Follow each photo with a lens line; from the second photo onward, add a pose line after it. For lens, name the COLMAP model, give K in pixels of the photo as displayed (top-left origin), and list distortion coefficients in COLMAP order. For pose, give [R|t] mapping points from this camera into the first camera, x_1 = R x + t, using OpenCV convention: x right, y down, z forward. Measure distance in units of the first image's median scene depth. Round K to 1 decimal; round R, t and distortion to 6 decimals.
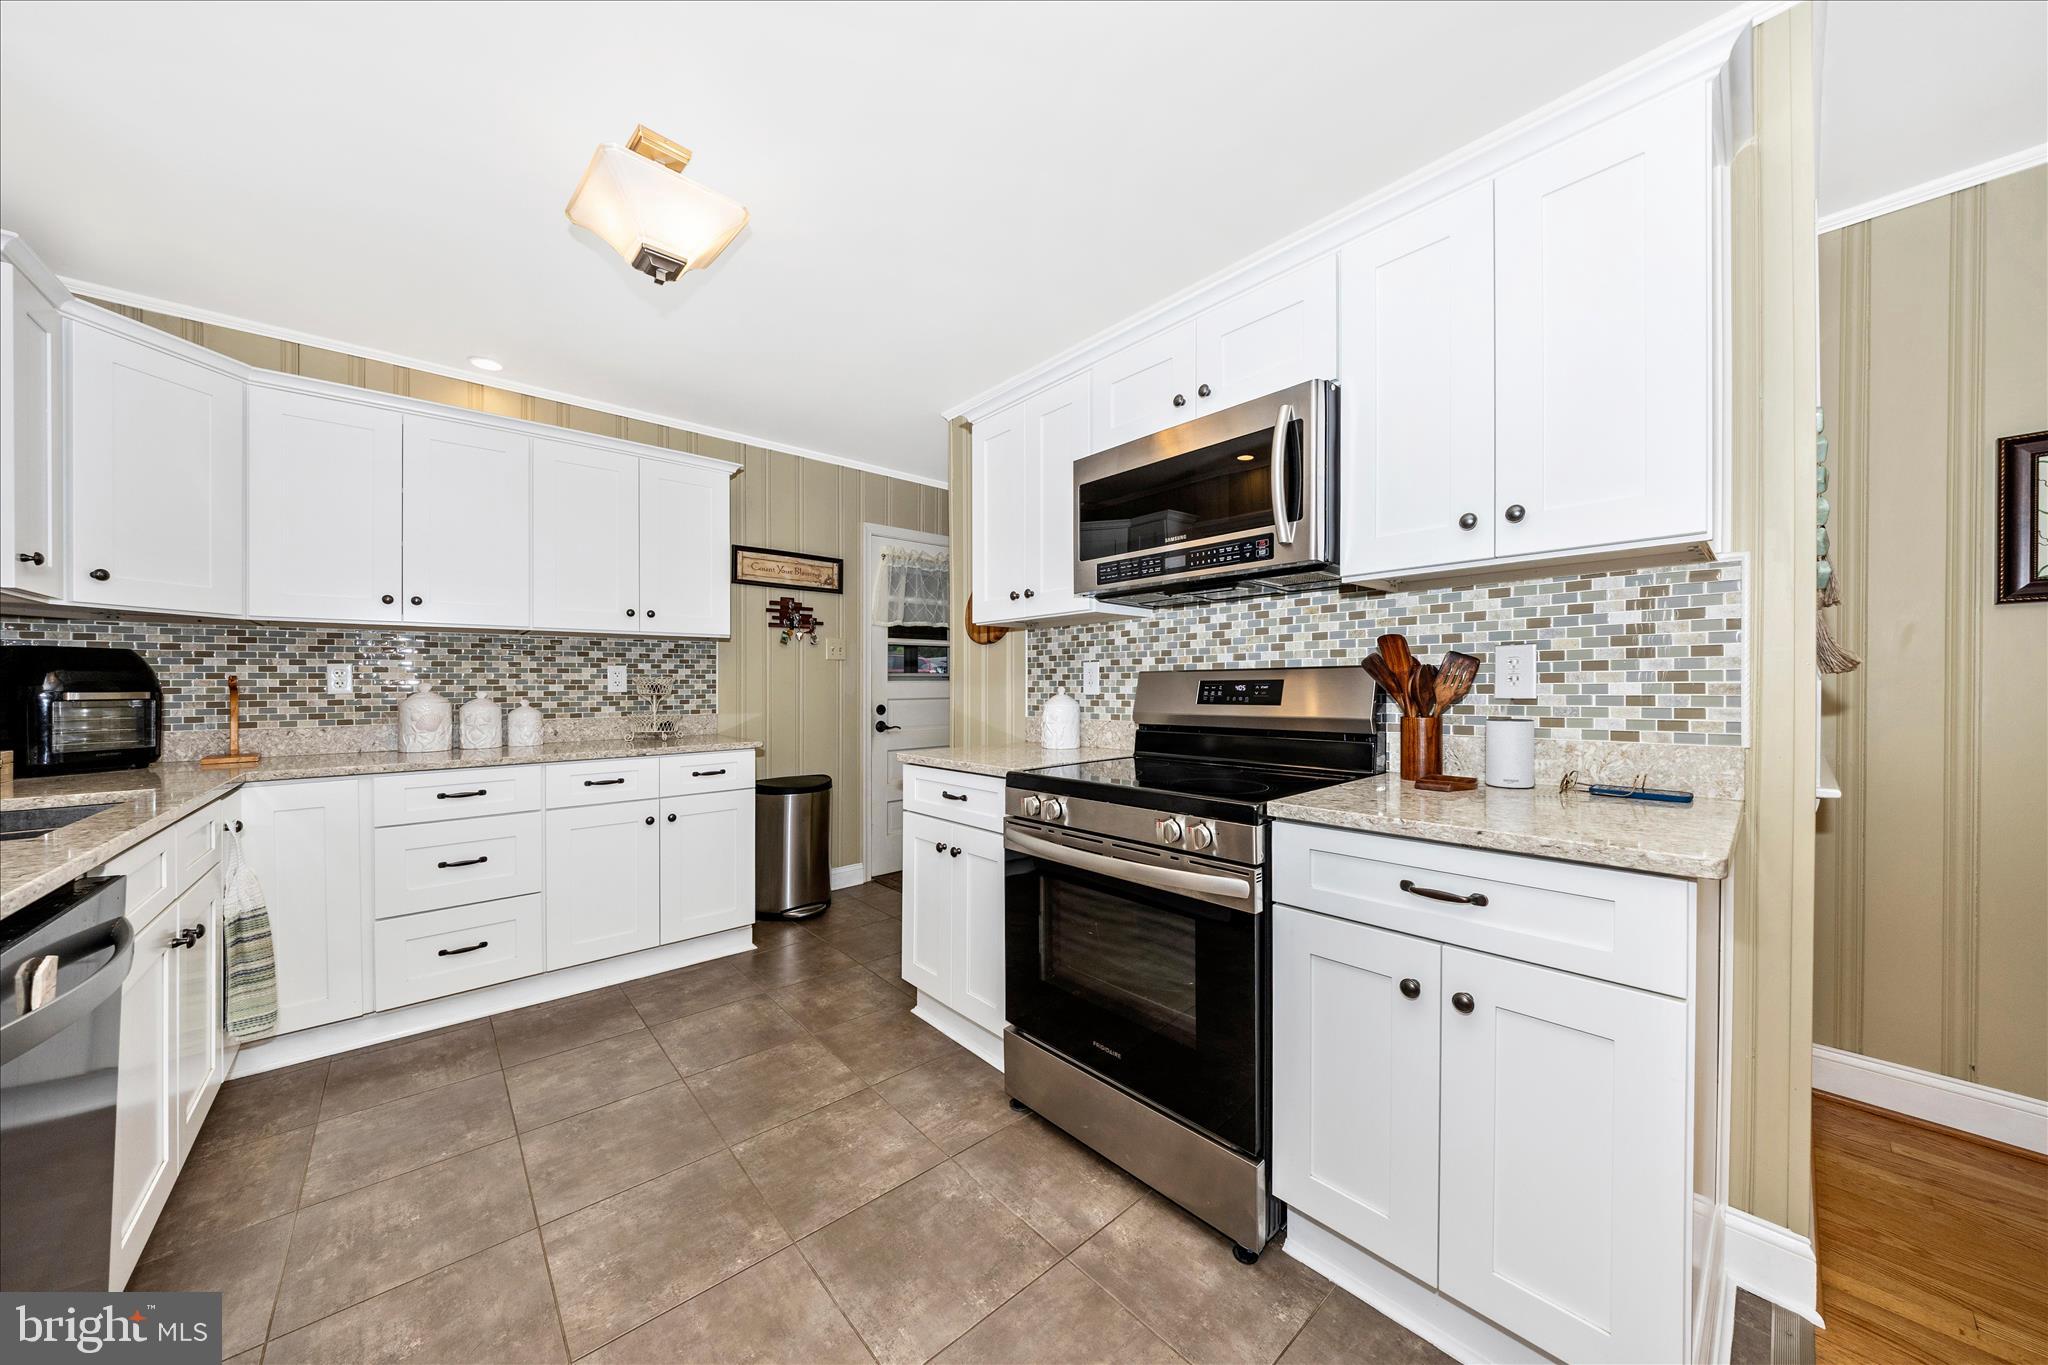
lens RADIAL K [[690.1, 0, 1009.8], [0, 690.1, 690.3], [0, 0, 1]] dist [-0.004944, 0.000153]
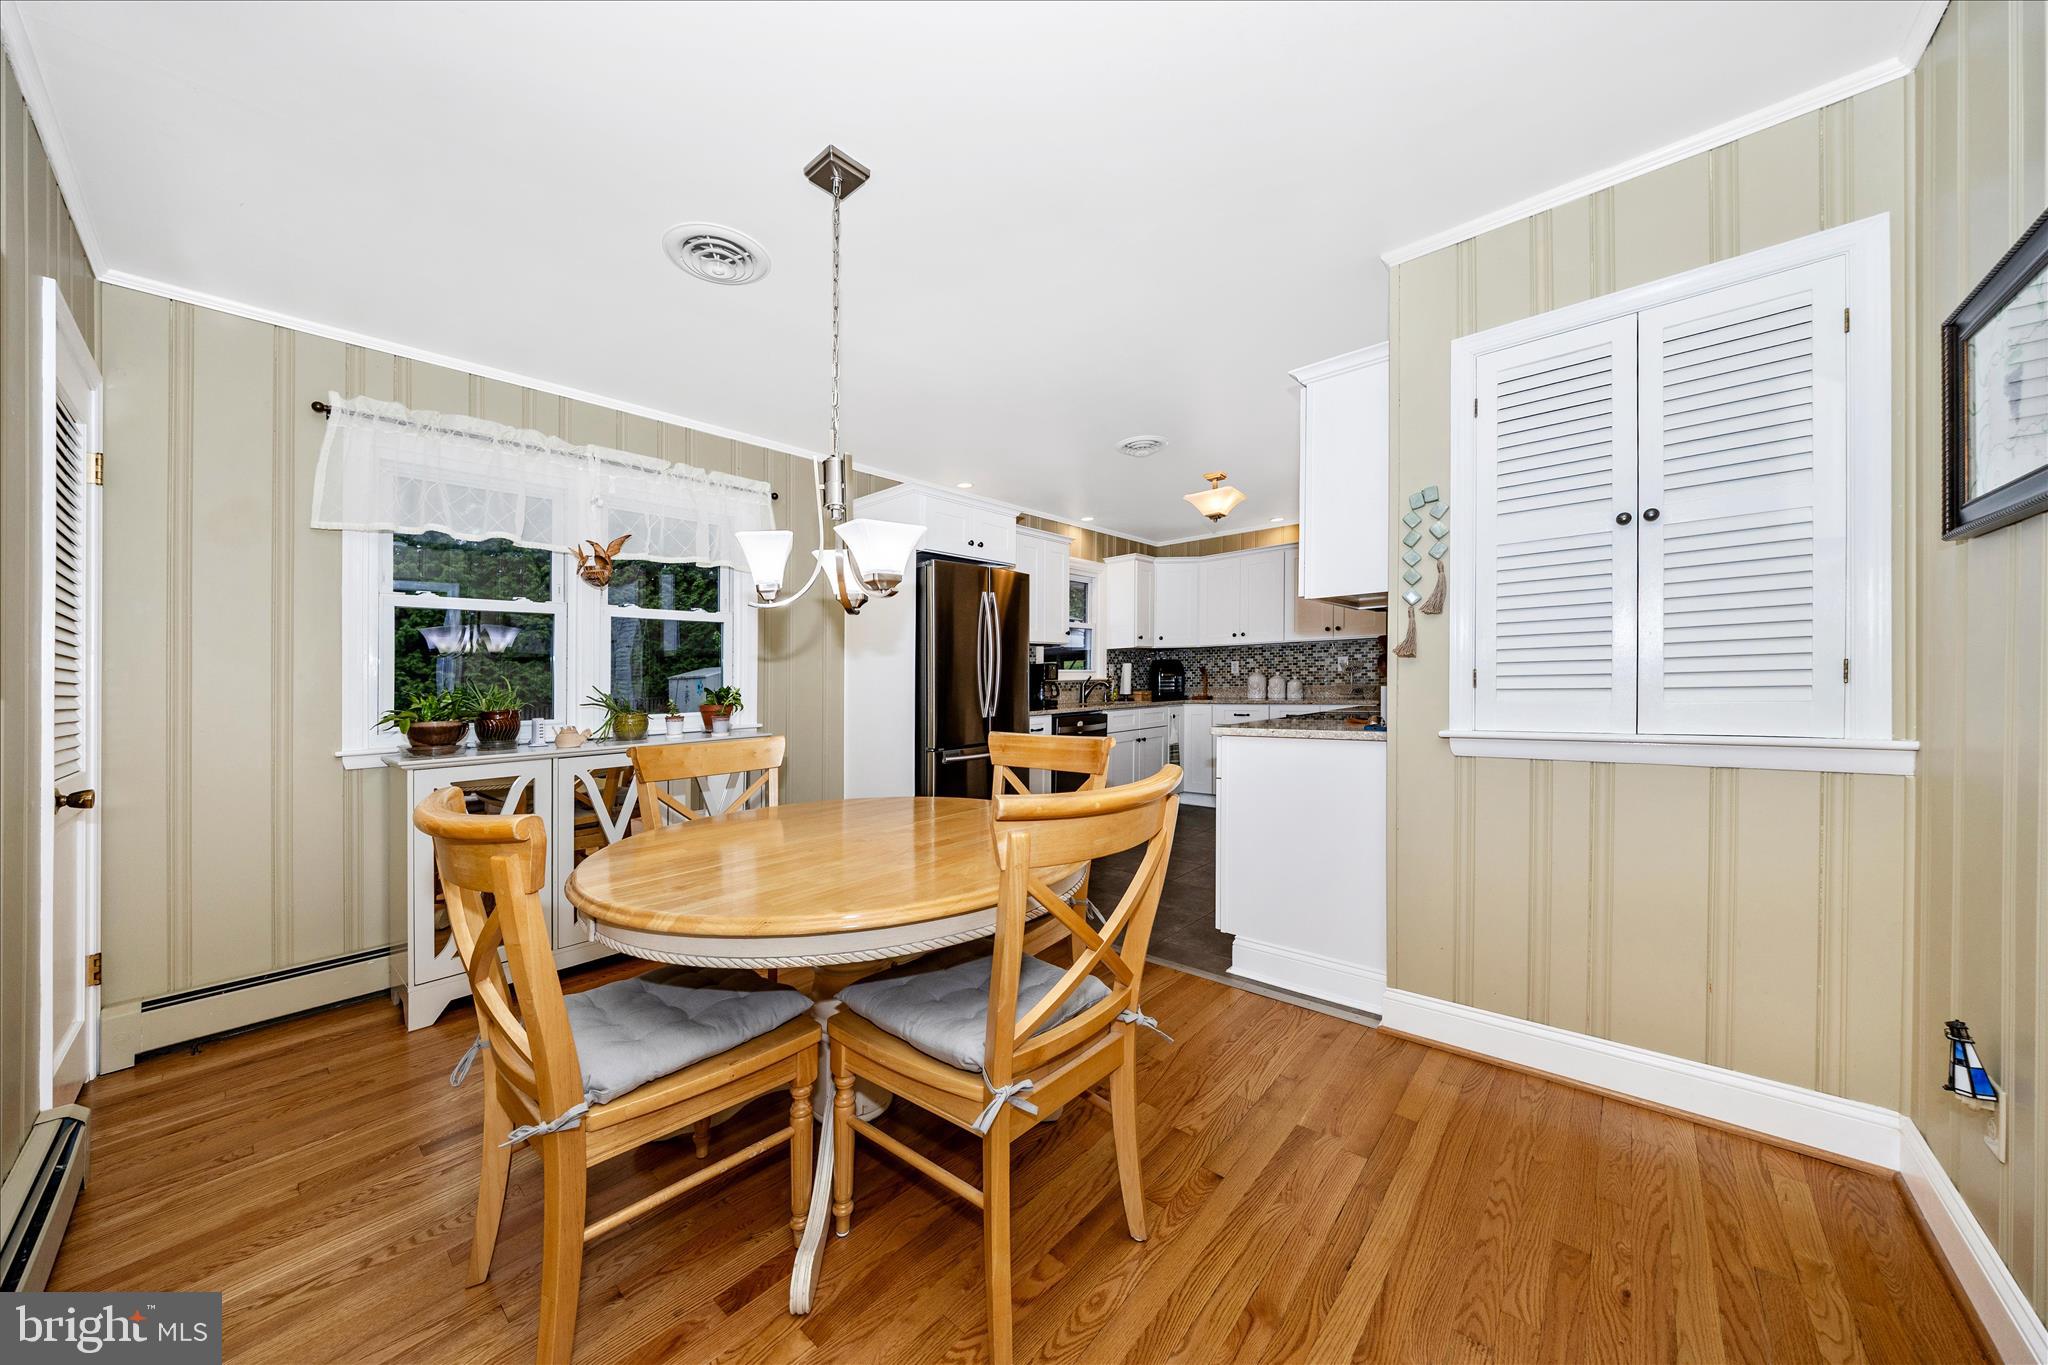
lens RADIAL K [[690.1, 0, 1025.0], [0, 690.1, 679.8], [0, 0, 1]] dist [-0.004944, 0.000153]
pose [[0.131252, 0.002440, -0.991346, 1.500053], [0.015809, 0.999865, 0.004554, 0.005601], [0.991223, -0.016270, 0.131196, -0.081087]]
